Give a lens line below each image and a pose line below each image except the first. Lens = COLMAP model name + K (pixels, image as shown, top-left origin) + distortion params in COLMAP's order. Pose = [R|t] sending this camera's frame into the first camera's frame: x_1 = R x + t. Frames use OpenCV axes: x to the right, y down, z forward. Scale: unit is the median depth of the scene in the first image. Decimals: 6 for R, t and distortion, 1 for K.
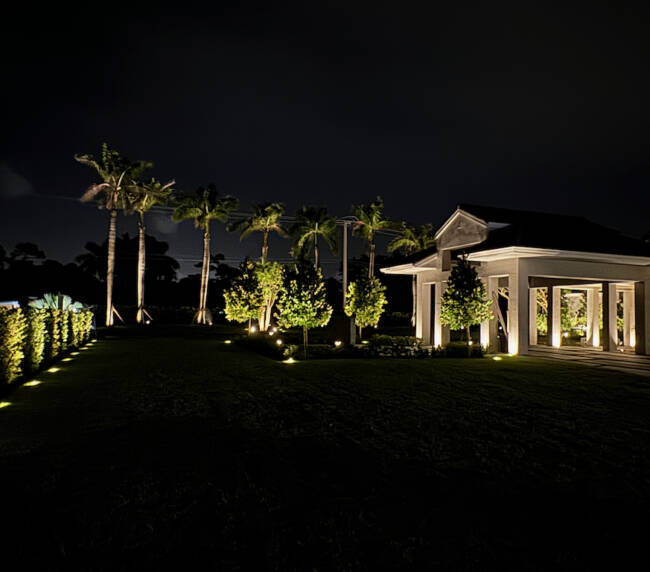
lens RADIAL K [[515.1, 0, 321.9], [0, 515.1, 285.7], [0, 0, 1]] dist [0.011172, 0.001798]
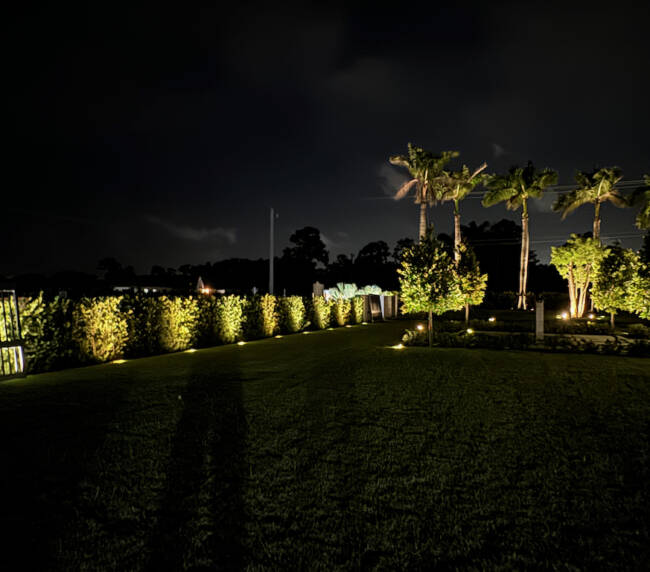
lens RADIAL K [[515.1, 0, 325.9], [0, 515.1, 286.5], [0, 0, 1]] dist [0.011172, 0.001798]
pose [[0.743539, -0.024468, -0.668244, 0.159023], [0.043924, 0.998959, 0.012296, 0.004722], [0.667248, -0.038495, 0.743840, 0.062332]]
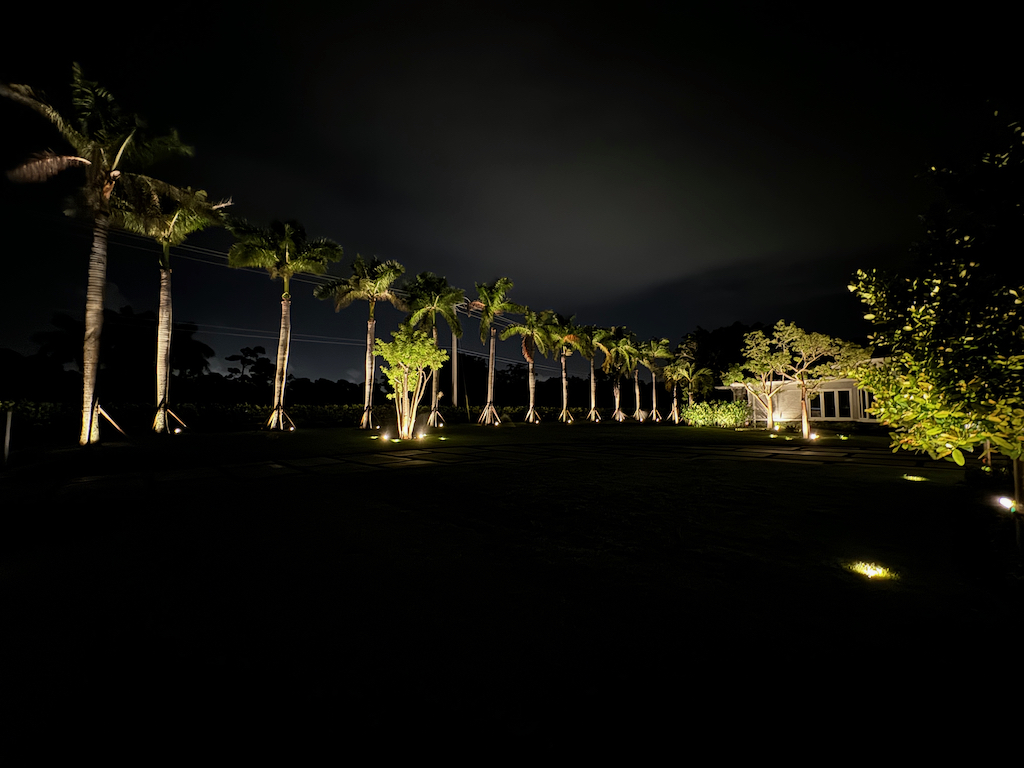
lens RADIAL K [[408.3, 0, 511.6], [0, 408.3, 383.3], [0, 0, 1]] dist [-0.002893, 0.002521]
pose [[0.922009, 0.003950, 0.387148, -0.188392], [-0.000597, 0.999961, -0.008781, 0.022919], [-0.387168, 0.007865, 0.921976, 0.479252]]
